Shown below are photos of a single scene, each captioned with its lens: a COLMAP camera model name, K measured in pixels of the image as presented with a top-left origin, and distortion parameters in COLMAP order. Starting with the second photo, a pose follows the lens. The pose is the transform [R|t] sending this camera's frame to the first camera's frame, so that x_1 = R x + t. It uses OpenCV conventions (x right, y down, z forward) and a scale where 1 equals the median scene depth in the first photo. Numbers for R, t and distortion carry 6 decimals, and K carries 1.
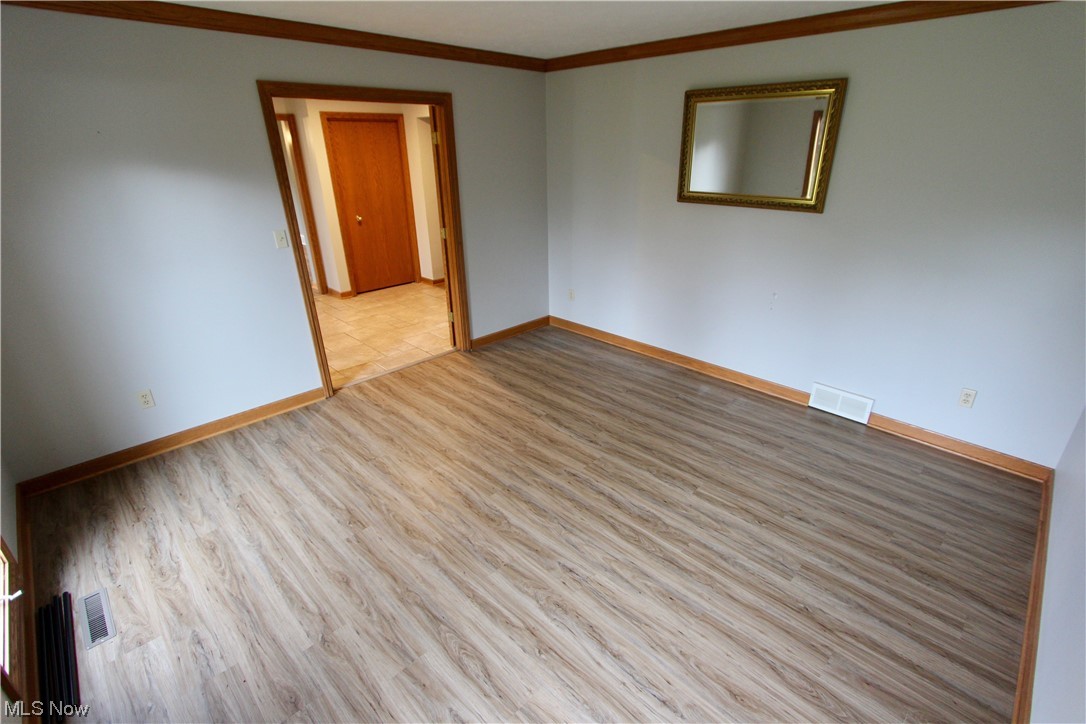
lens RADIAL K [[500.0, 0, 555.6], [0, 500.0, 365.0], [0, 0, 1]] dist [-0.012850, -0.000056]
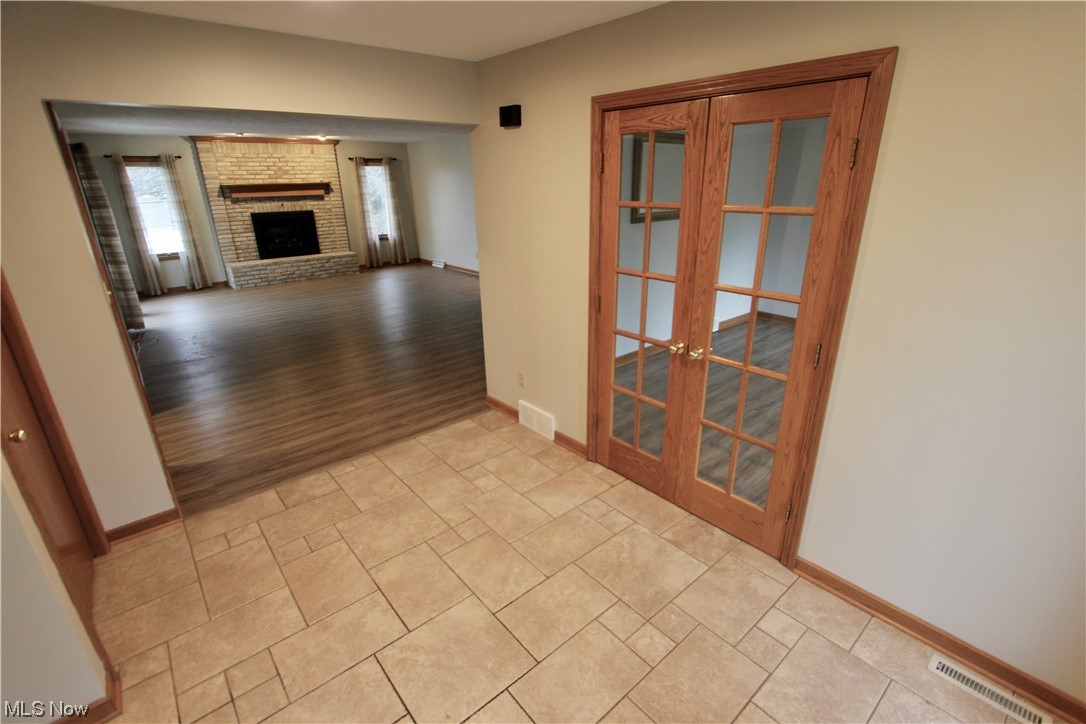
lens RADIAL K [[500.0, 0, 555.6], [0, 500.0, 365.0], [0, 0, 1]] dist [-0.012850, -0.000056]
pose [[0.070055, -0.345307, 0.935871, -0.713522], [0.406847, 0.866492, 0.289254, -0.333936], [-0.910806, 0.360493, 0.201189, 0.761423]]
